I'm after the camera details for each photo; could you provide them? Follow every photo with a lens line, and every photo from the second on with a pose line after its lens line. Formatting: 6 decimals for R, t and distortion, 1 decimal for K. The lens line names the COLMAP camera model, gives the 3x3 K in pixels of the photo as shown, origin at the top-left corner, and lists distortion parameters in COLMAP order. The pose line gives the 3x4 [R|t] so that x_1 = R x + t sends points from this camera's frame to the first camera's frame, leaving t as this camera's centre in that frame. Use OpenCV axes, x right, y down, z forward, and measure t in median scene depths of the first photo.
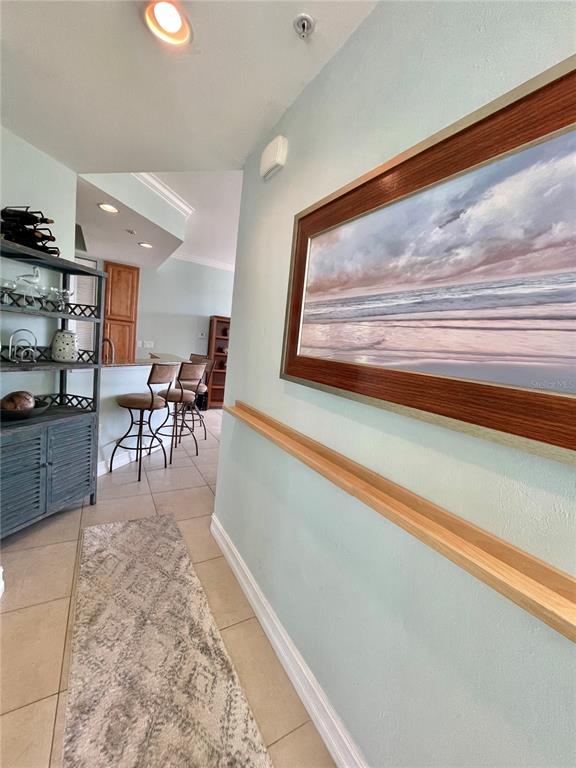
lens RADIAL K [[310.1, 0, 288.0], [0, 310.1, 384.0], [0, 0, 1]] dist [-0.000237, -0.000076]
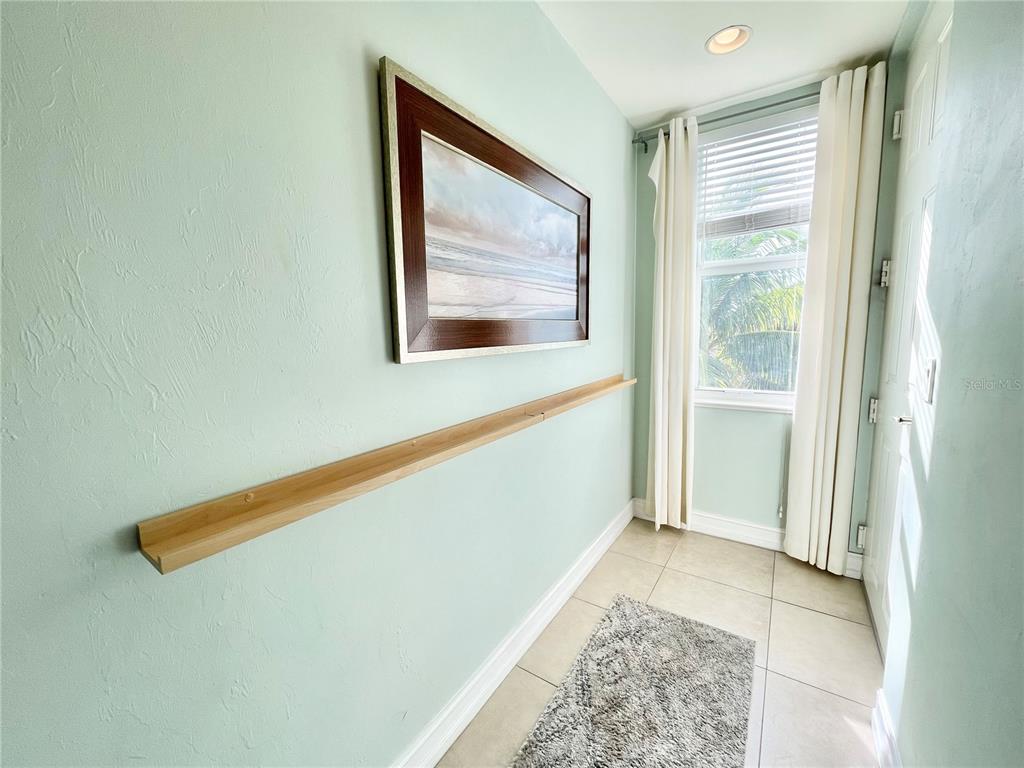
lens RADIAL K [[413.4, 0, 512.0], [0, 413.4, 384.0], [0, 0, 1]] dist [-0.000237, -0.000076]
pose [[-0.432030, -0.209879, 0.877098, -1.064912], [0.085112, 0.958715, 0.271332, -0.231490], [-0.897834, 0.191875, -0.396331, 1.561627]]
